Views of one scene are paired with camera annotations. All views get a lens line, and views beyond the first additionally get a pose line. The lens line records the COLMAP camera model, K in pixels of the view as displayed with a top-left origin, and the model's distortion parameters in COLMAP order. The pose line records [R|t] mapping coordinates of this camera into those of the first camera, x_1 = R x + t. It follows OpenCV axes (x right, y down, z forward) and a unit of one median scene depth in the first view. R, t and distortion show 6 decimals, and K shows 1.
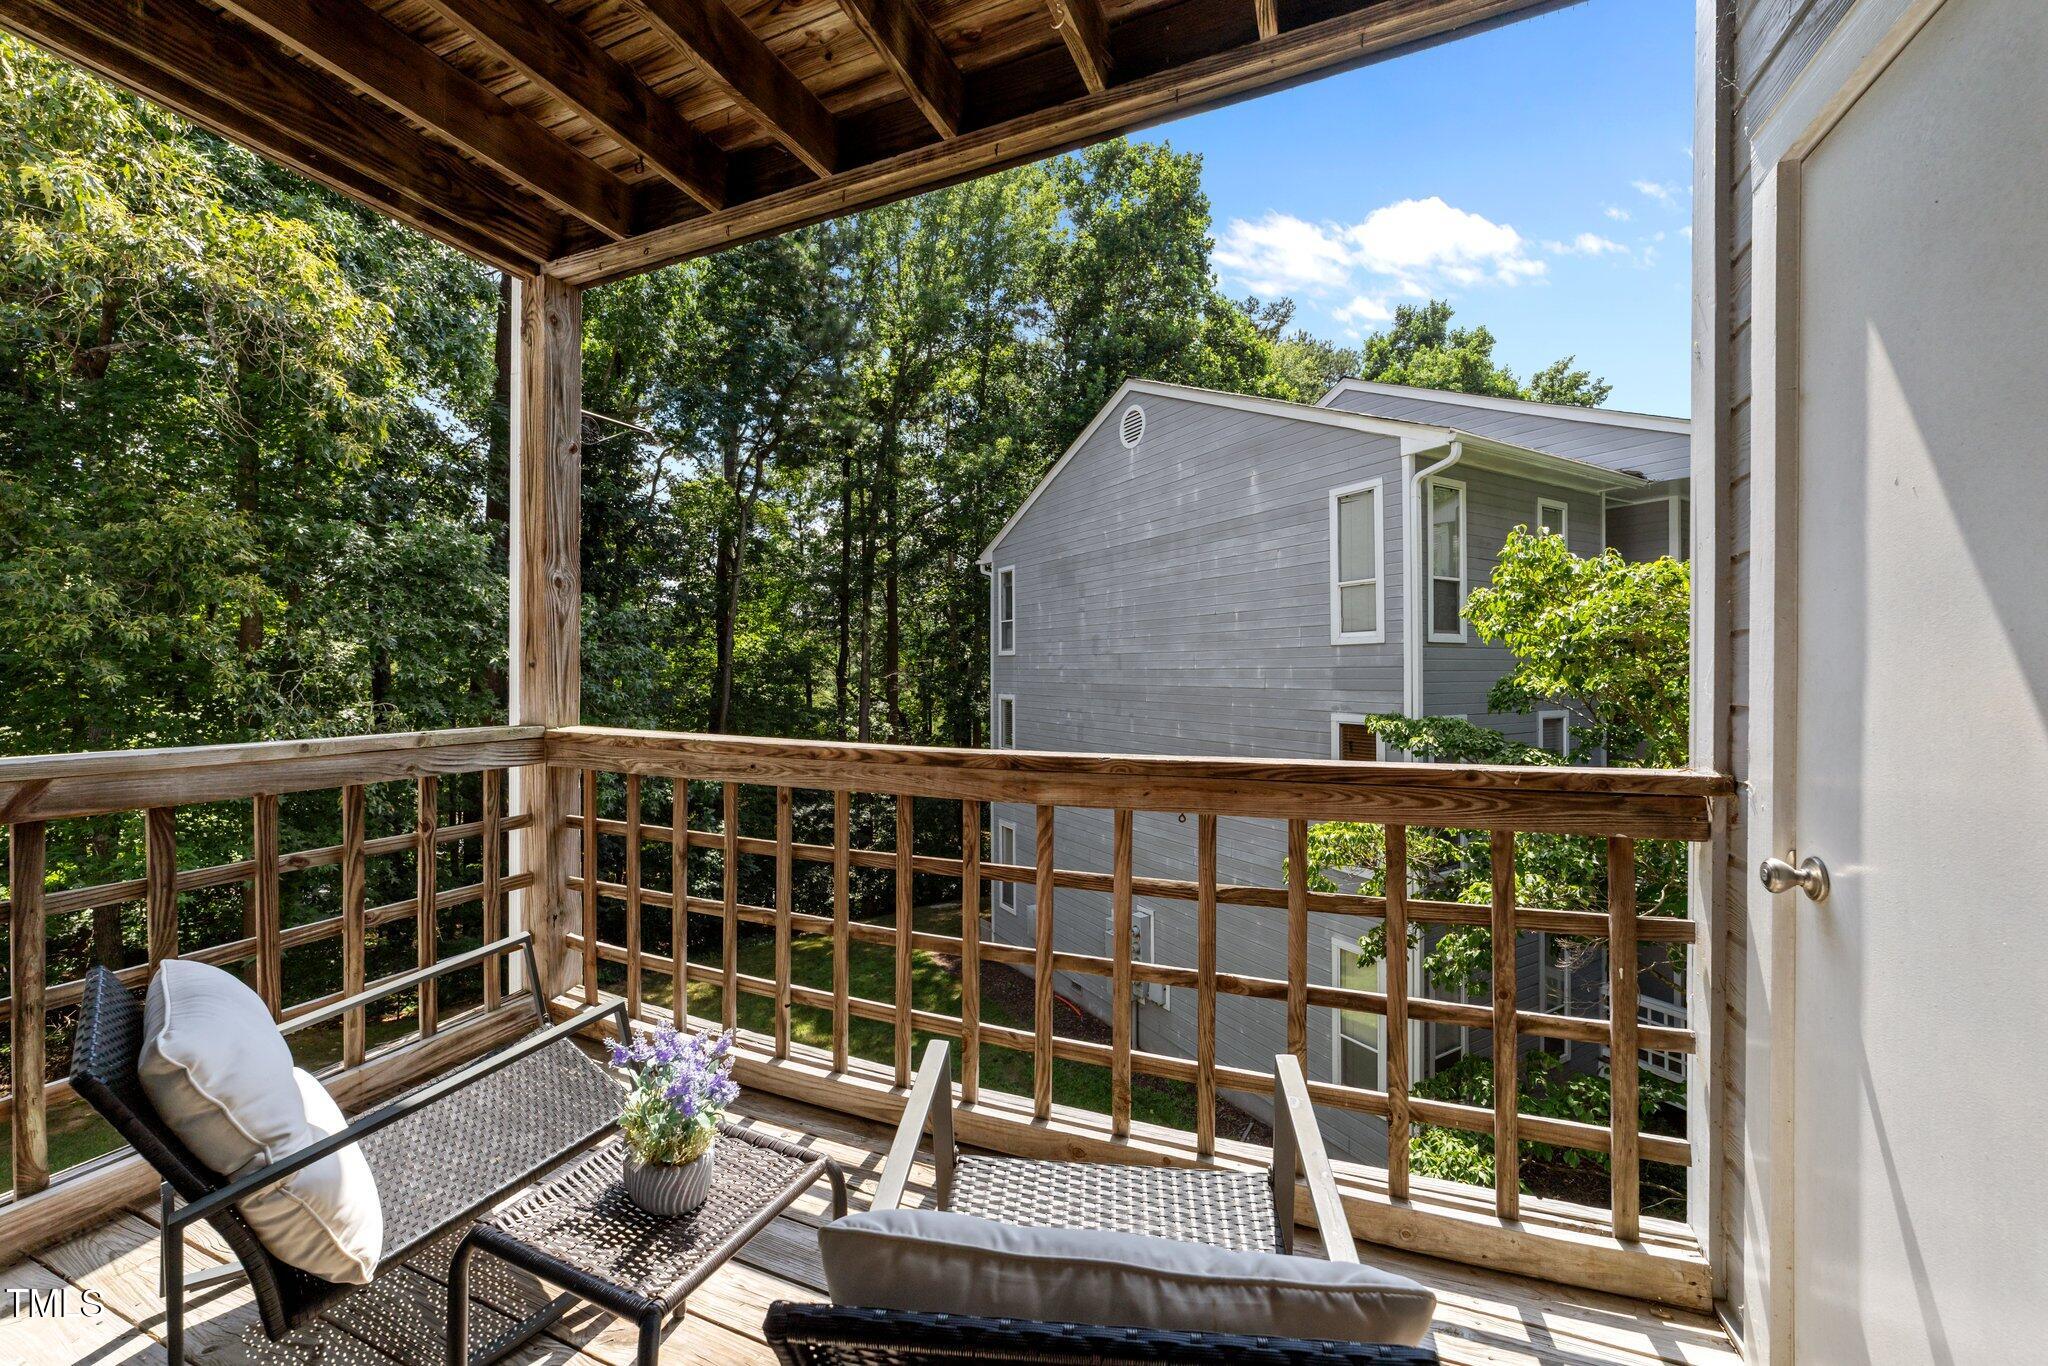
lens RADIAL K [[787.3, 0, 1030.2], [0, 787.3, 669.2], [0, 0, 1]] dist [0.012412, 0.000923]
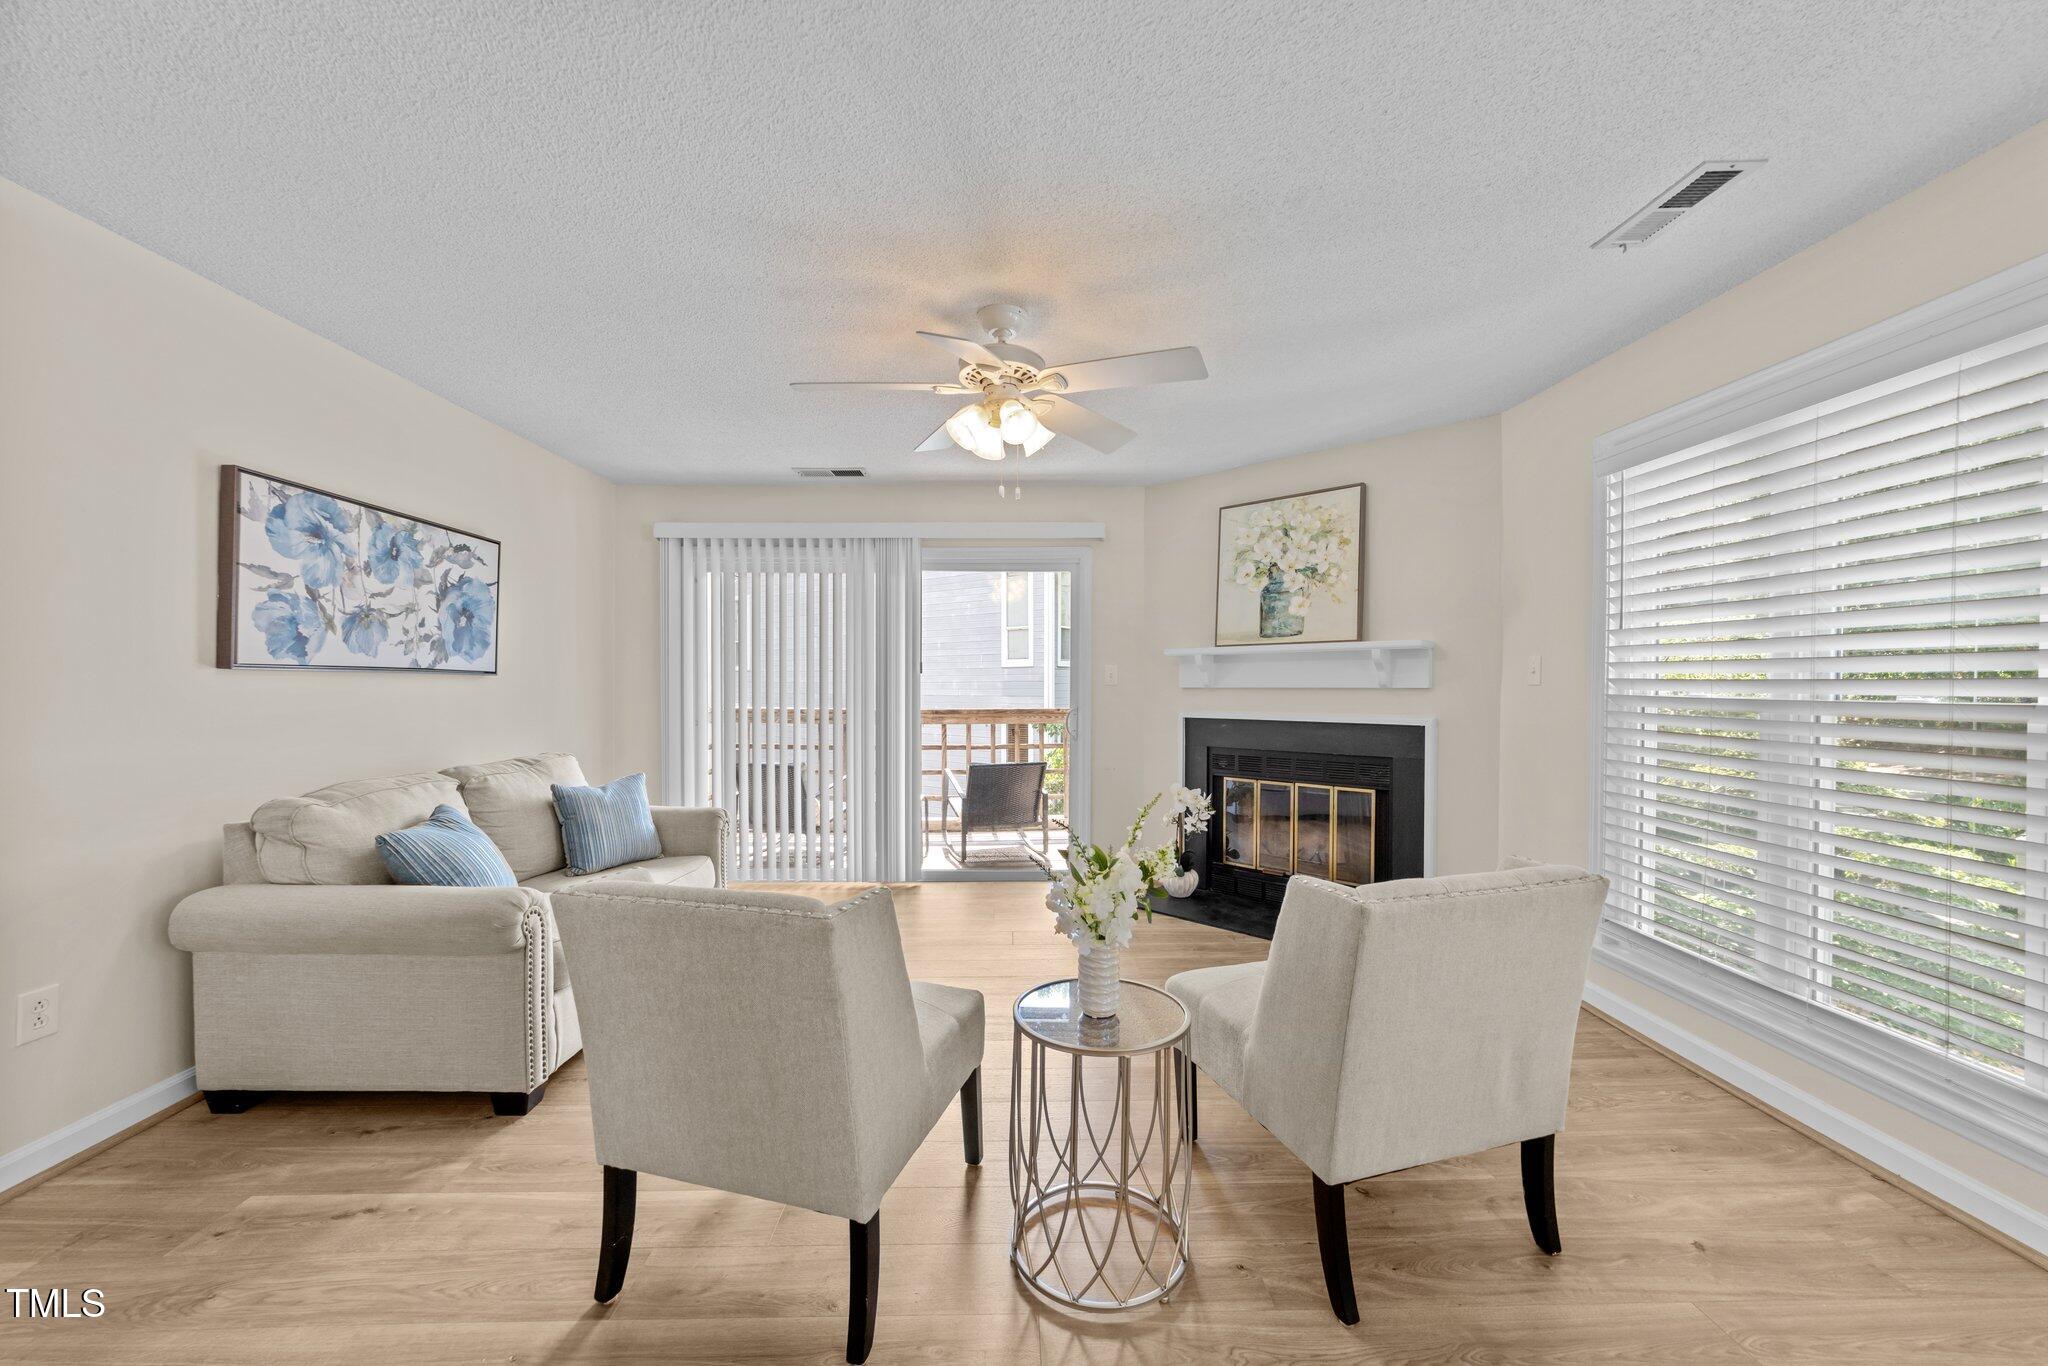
lens RADIAL K [[787.3, 0, 1011.6], [0, 787.3, 682.6], [0, 0, 1]] dist [0.012412, 0.000923]
pose [[0.918984, 0.002917, 0.394283, -0.222826], [-0.001979, 0.999994, -0.002786, 0.004311], [-0.394289, 0.001780, 0.918985, -0.454152]]
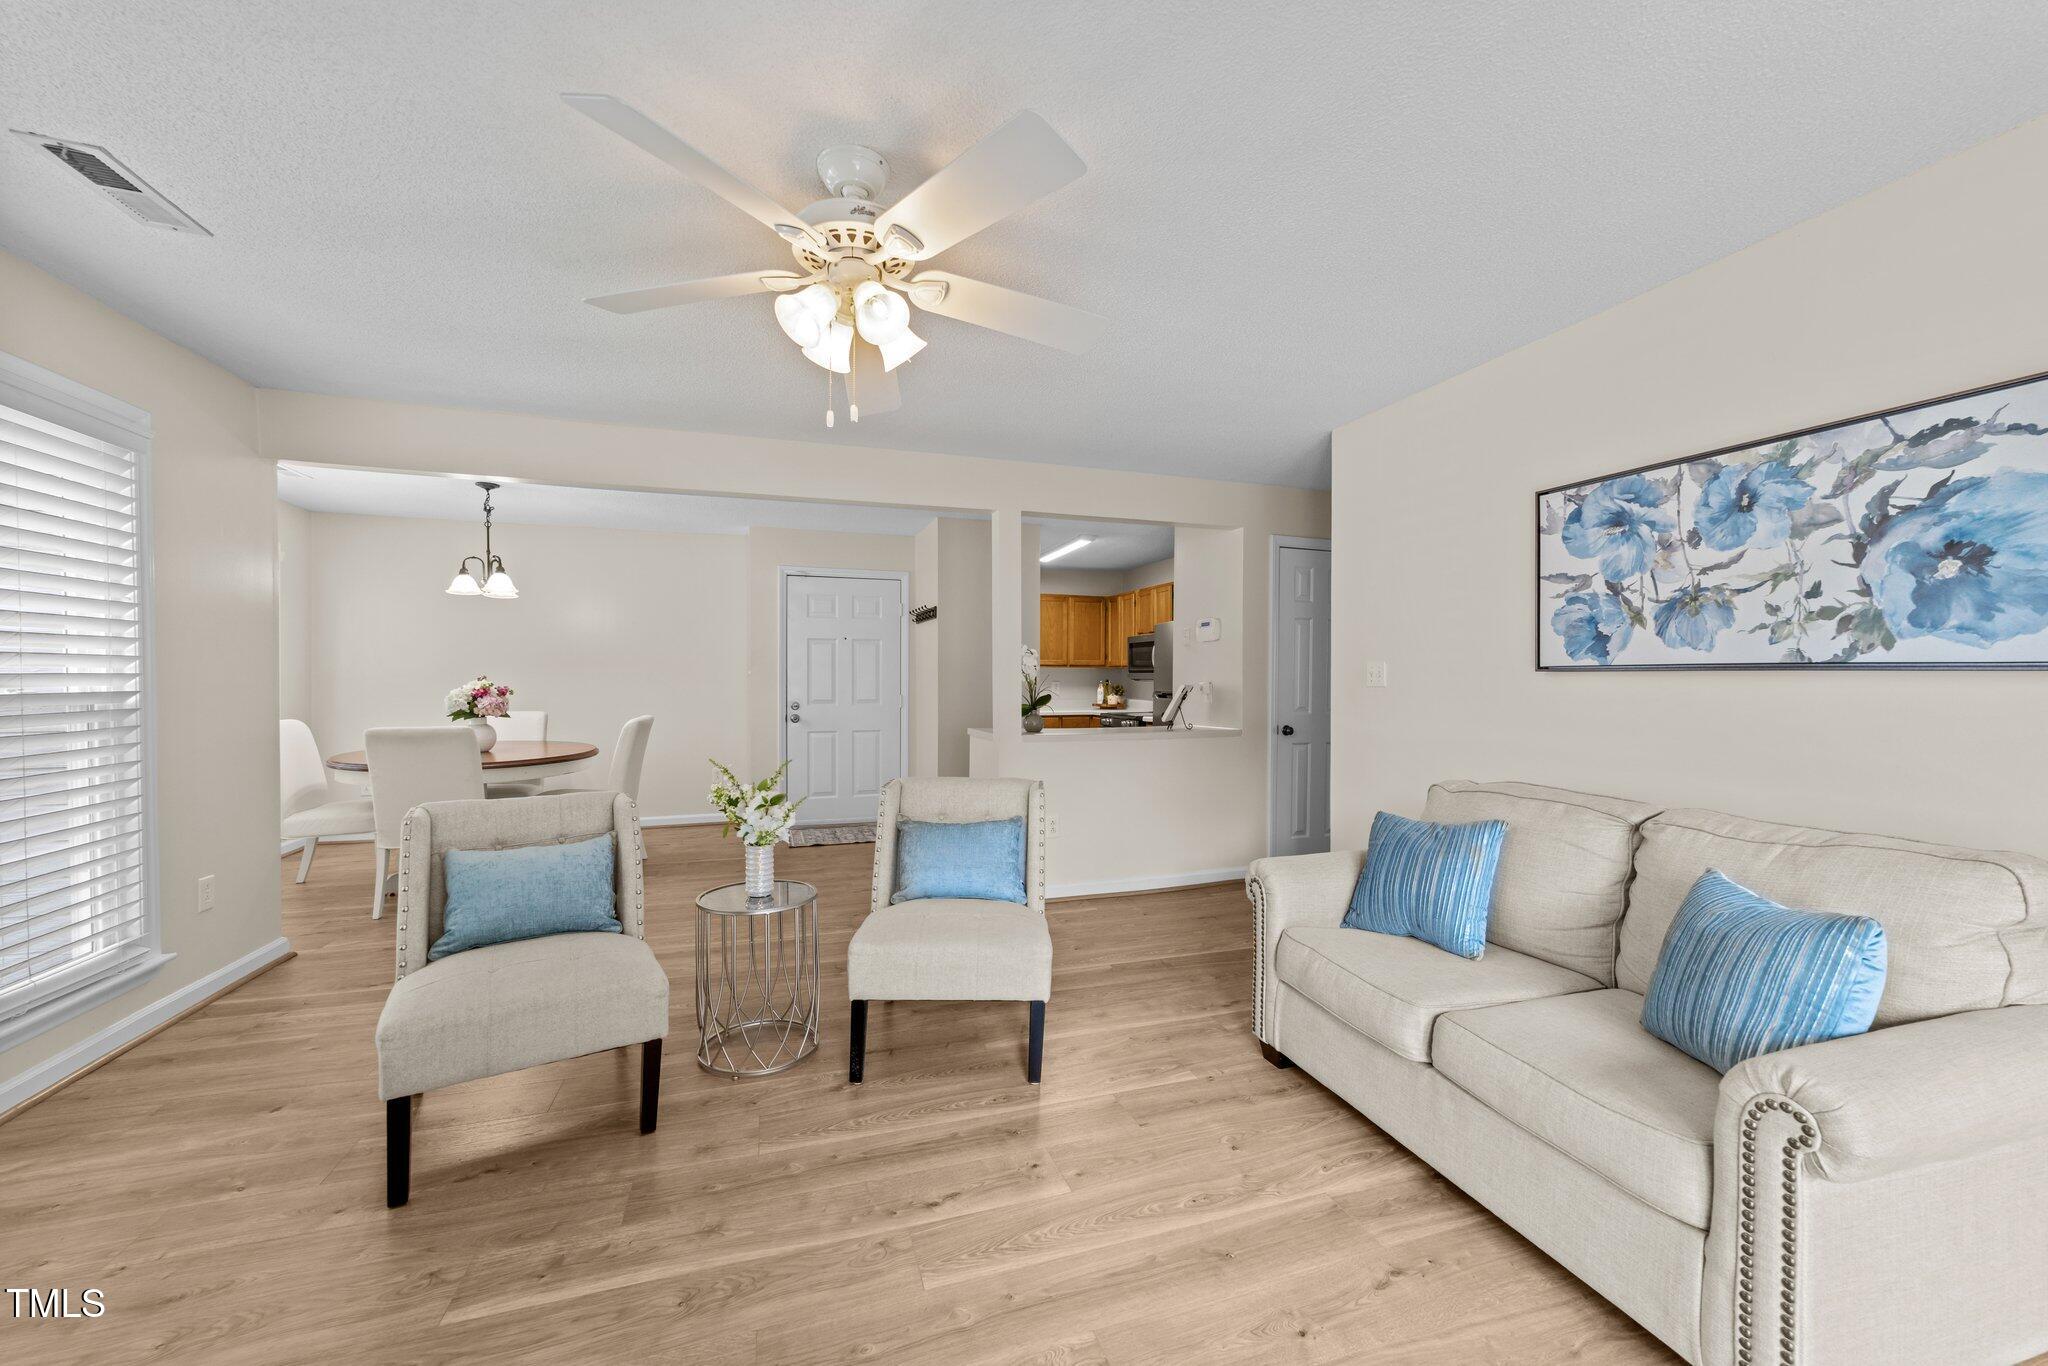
lens RADIAL K [[787.3, 0, 1020.8], [0, 787.3, 683.3], [0, 0, 1]] dist [0.012412, 0.000923]
pose [[-0.755986, 0.003706, -0.654578, 0.450817], [-0.002848, 0.999956, 0.008950, -0.003088], [0.654582, 0.008630, -0.755942, 0.966809]]
